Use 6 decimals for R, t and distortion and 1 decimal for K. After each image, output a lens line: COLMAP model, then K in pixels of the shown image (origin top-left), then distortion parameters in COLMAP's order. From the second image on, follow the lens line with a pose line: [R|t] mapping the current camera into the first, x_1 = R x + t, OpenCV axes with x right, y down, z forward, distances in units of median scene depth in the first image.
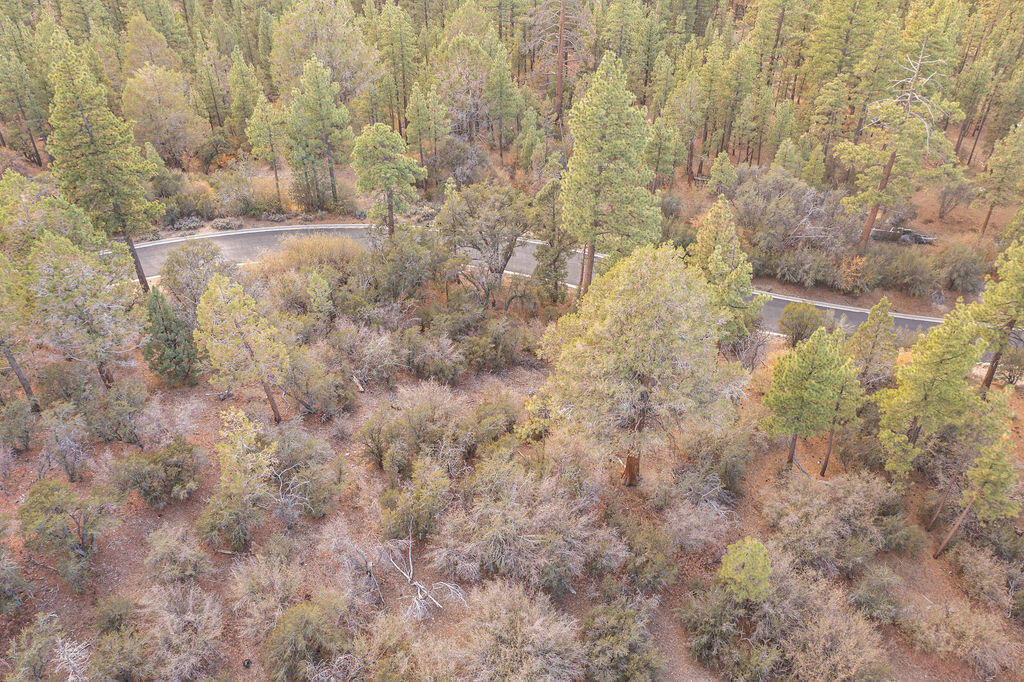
lens RADIAL K [[906.7, 0, 511.8], [0, 906.7, 340.5], [0, 0, 1]] dist [-0.000383, 0.005743]
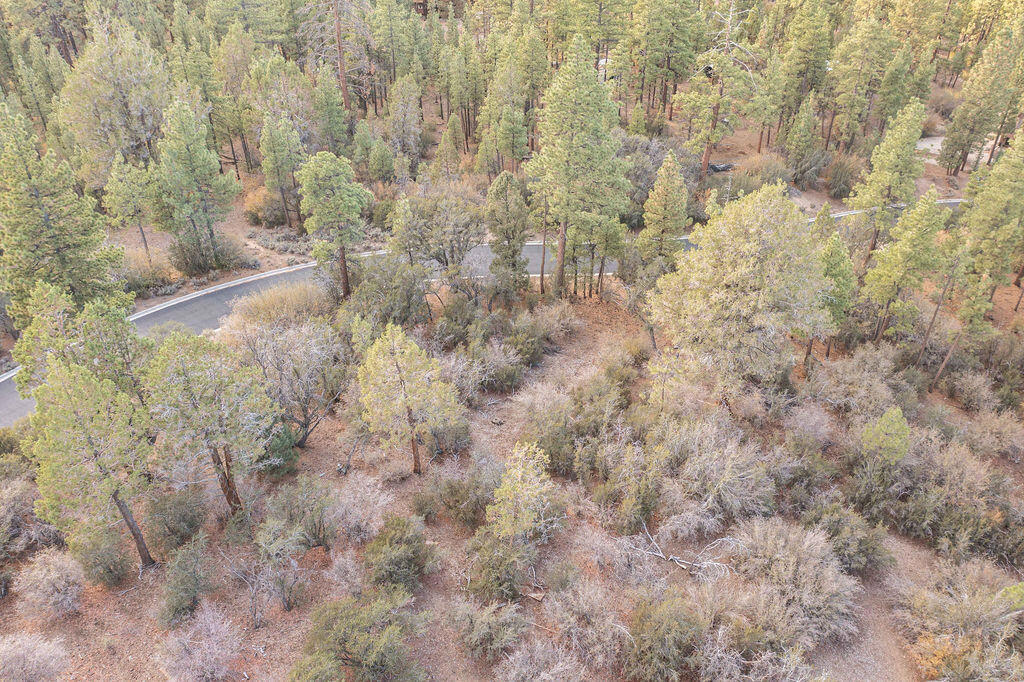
lens RADIAL K [[906.7, 0, 512.2], [0, 906.7, 341.1], [0, 0, 1]] dist [-0.000383, 0.005743]
pose [[0.873285, -0.279505, 0.399062, -0.330709], [0.284110, 0.957542, 0.048937, -0.037153], [-0.395796, 0.070641, 0.915617, 0.074424]]
